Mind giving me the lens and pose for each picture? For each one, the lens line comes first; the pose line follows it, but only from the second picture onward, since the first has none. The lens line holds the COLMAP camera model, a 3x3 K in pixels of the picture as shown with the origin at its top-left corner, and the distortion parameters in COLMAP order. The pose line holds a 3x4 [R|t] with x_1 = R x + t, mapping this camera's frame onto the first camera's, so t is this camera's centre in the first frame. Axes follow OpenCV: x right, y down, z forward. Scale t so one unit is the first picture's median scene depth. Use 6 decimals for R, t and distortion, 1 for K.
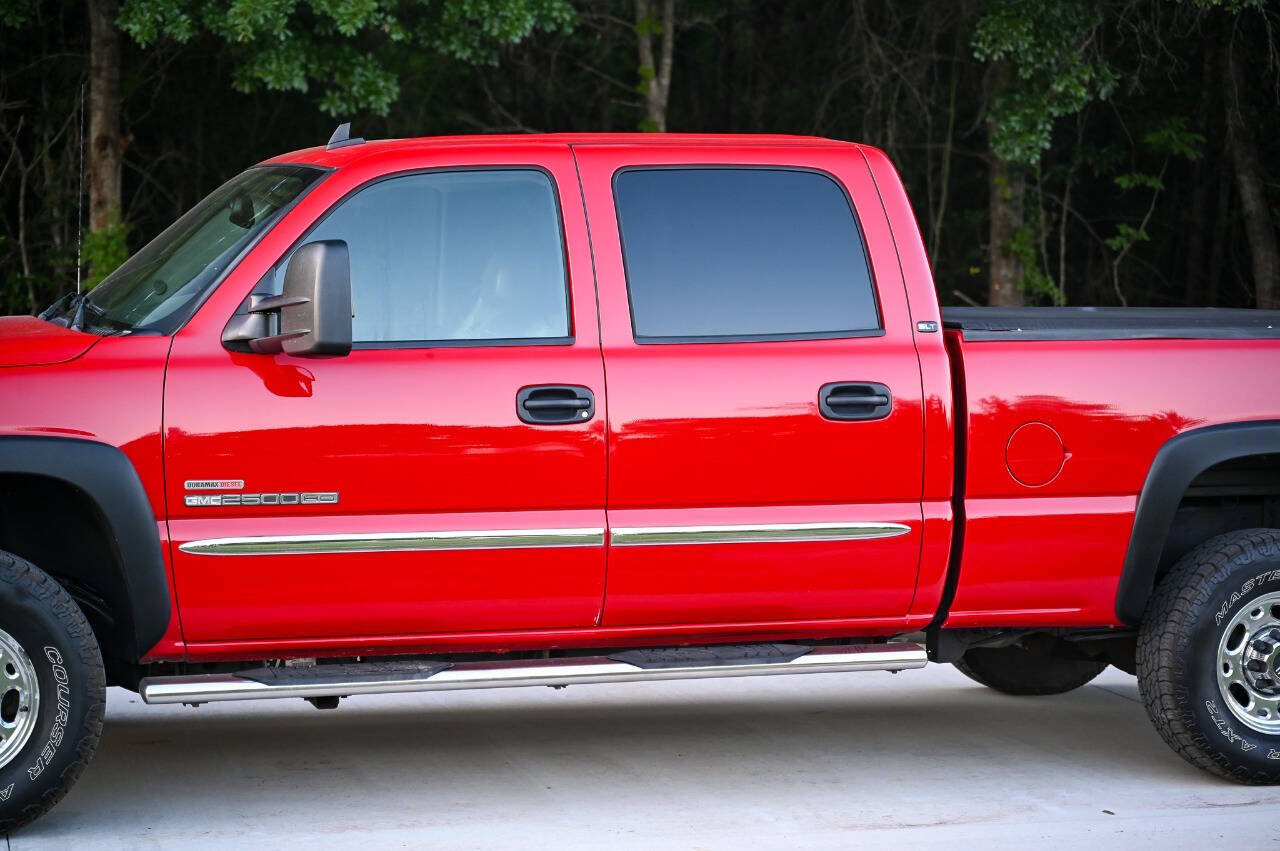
lens RADIAL K [[2681.3, 0, 635.1], [0, 2681.3, 414.9], [0, 0, 1]] dist [-0.037932, 0.000000]
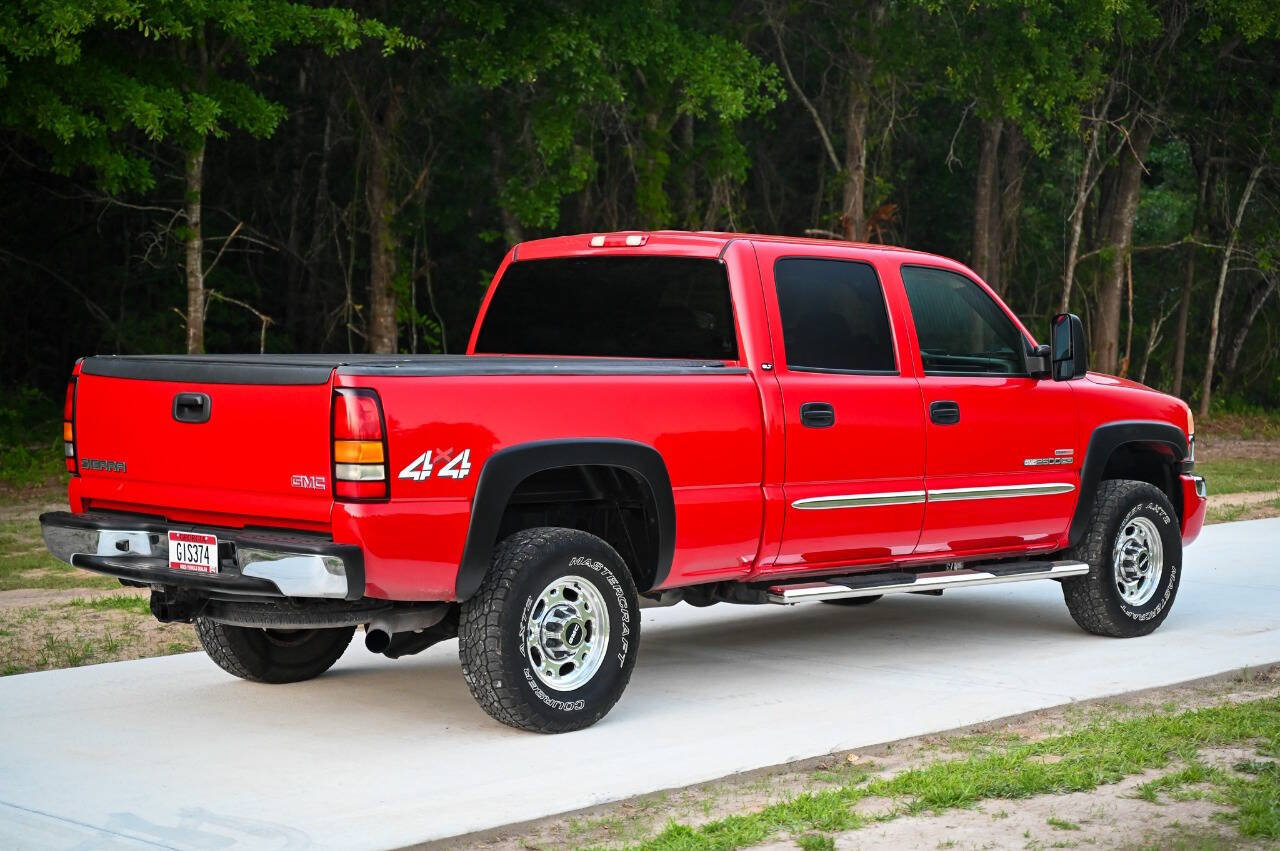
lens RADIAL K [[2539.6, 0, 637.1], [0, 2539.6, 345.8], [0, 0, 1]] dist [-0.027439, 0.000000]
pose [[0.862243, -0.024916, 0.505881, -0.552382], [0.040430, 0.998988, -0.019707, -0.011213], [-0.504878, 0.037445, 0.862378, -0.132127]]
